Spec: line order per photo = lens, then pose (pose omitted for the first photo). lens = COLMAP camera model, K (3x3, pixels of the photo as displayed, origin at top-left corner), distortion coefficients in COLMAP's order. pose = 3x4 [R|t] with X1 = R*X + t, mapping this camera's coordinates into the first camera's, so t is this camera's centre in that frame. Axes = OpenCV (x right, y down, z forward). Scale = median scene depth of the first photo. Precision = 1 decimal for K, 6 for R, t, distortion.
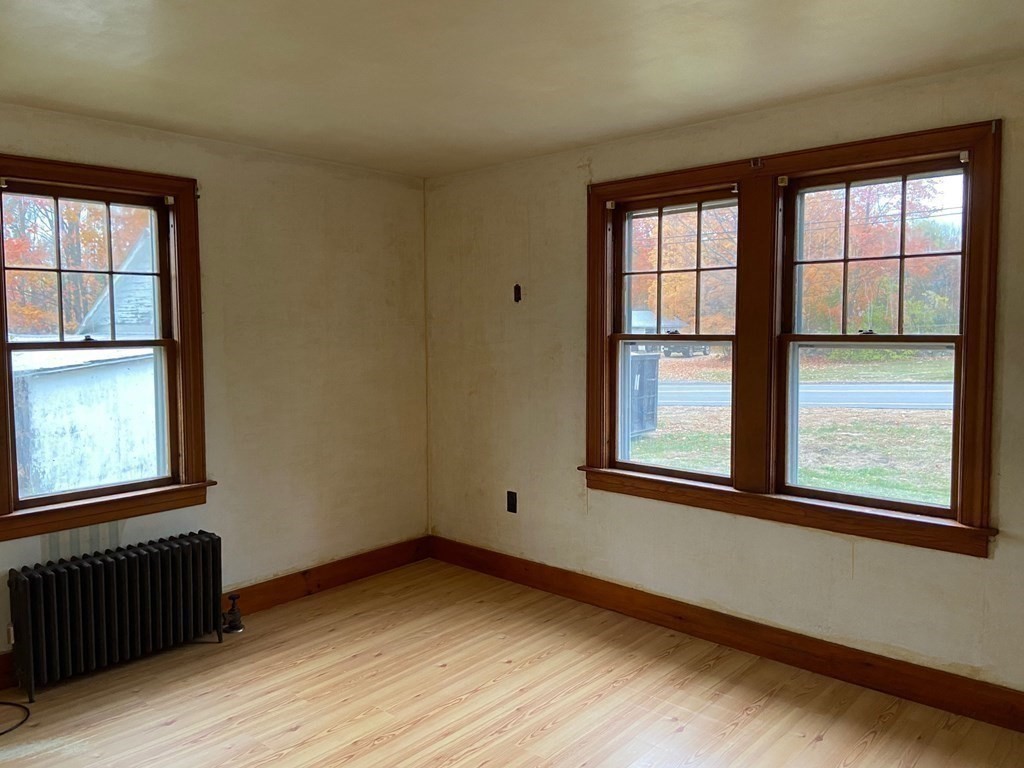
lens RADIAL K [[772.8, 0, 504.7], [0, 772.8, 382.5], [0, 0, 1]] dist [0.083934, -0.093916]
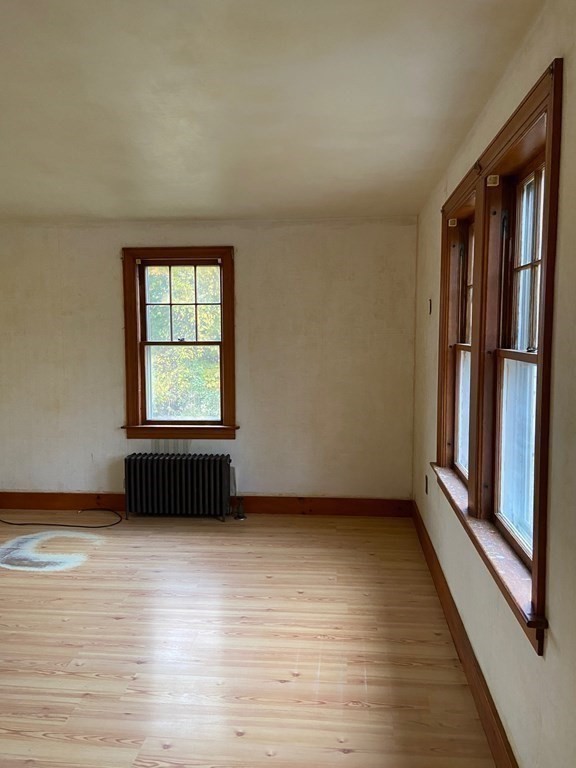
lens RADIAL K [[579.6, 0, 288.2], [0, 579.6, 377.7], [0, 0, 1]] dist [0.083934, -0.093916]
pose [[0.600035, 0.075566, -0.796397, 0.730454], [-0.059243, 0.996992, 0.049964, -0.050800], [0.797777, 0.017201, 0.602707, 0.368900]]
